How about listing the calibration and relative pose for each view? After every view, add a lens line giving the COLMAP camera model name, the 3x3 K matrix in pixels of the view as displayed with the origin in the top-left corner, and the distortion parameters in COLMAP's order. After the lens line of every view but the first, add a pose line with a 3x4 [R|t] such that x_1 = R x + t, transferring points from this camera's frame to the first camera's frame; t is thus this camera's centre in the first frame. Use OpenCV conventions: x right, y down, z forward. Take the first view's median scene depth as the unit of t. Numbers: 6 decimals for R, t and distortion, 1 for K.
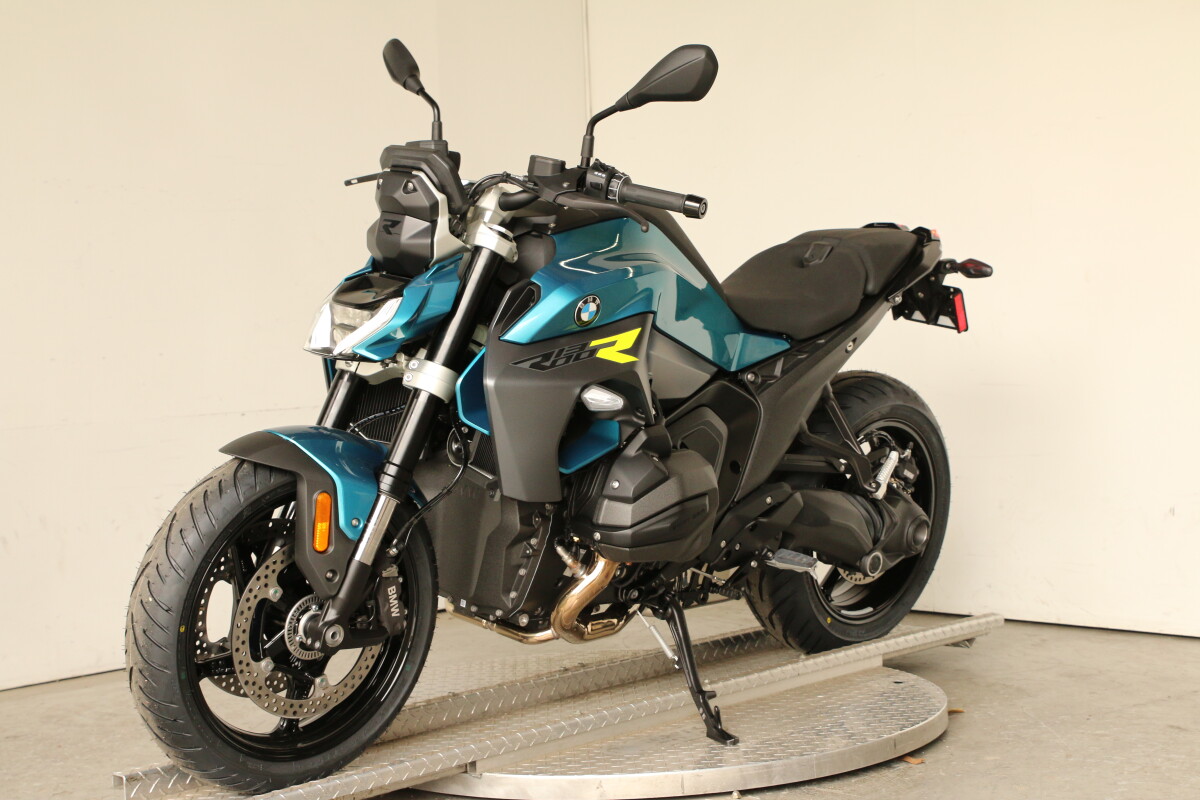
lens RADIAL K [[1950.4, 0, 600.0], [0, 1950.4, 400.0], [0, 0, 1]] dist [-0.031509, 0.002166]
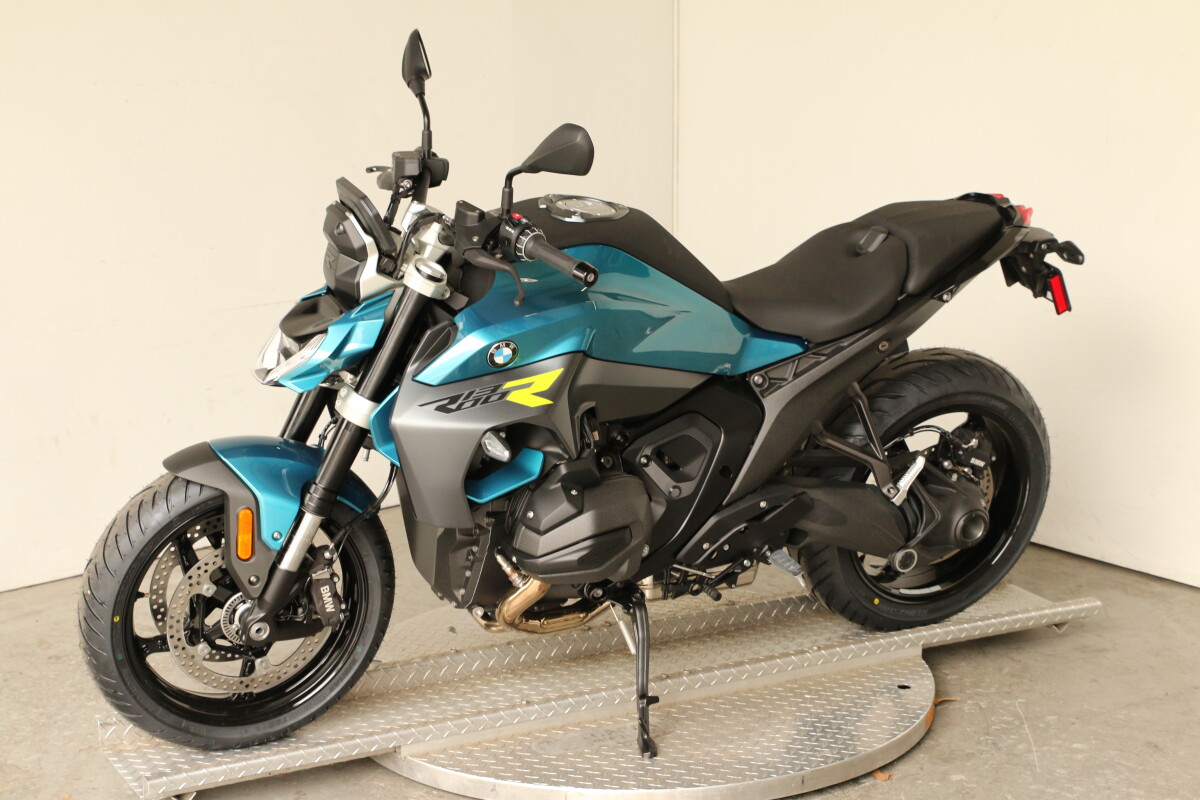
lens RADIAL K [[2123.4, 0, 600.0], [0, 2123.4, 400.0], [0, 0, 1]] dist [-0.009758, 0.067578]
pose [[0.944433, 0.102297, -0.312380, 0.401078], [-0.042771, 0.980506, 0.191780, -0.242381], [0.325909, -0.167762, 0.930397, -0.043966]]
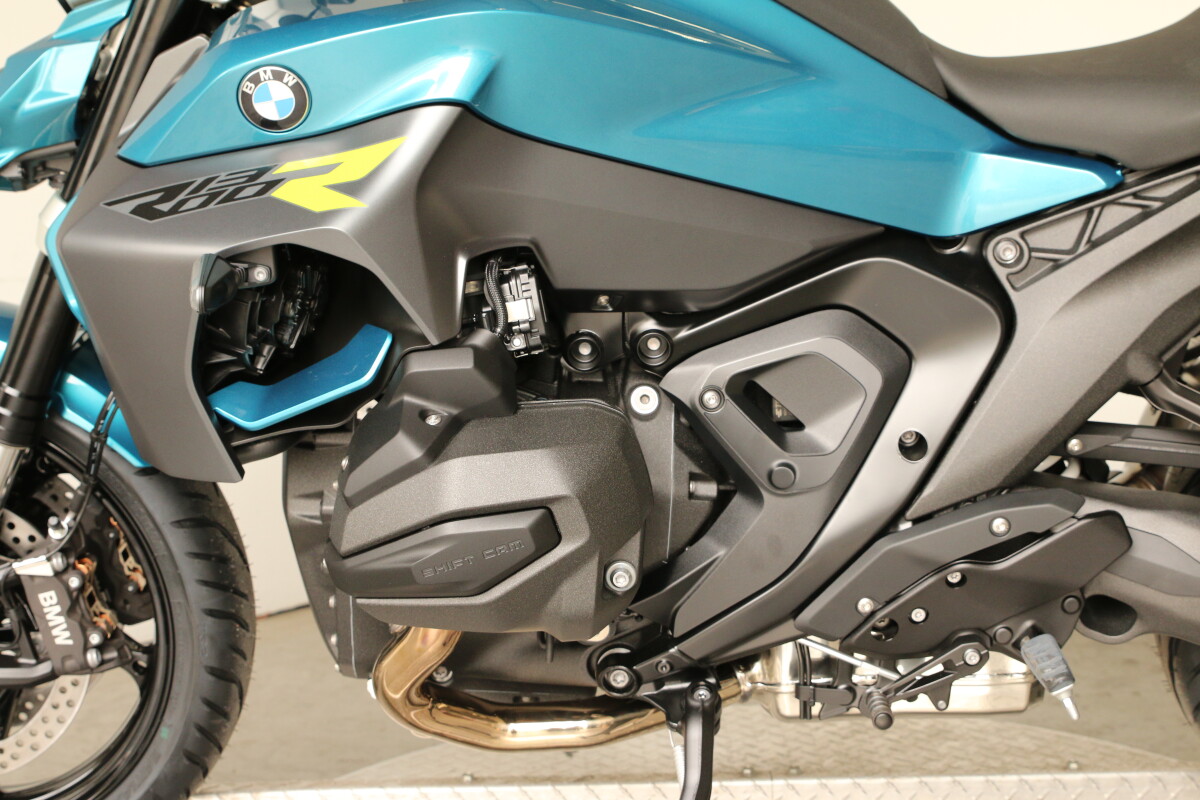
lens RADIAL K [[2038.4, 0, 595.0], [0, 2038.4, 394.1], [0, 0, 1]] dist [-0.023099, 0.060013]
pose [[0.694558, 0.107782, -0.711318, 0.413271], [-0.038314, 0.992853, 0.113031, -0.033326], [0.718416, -0.051253, 0.693723, 0.707137]]
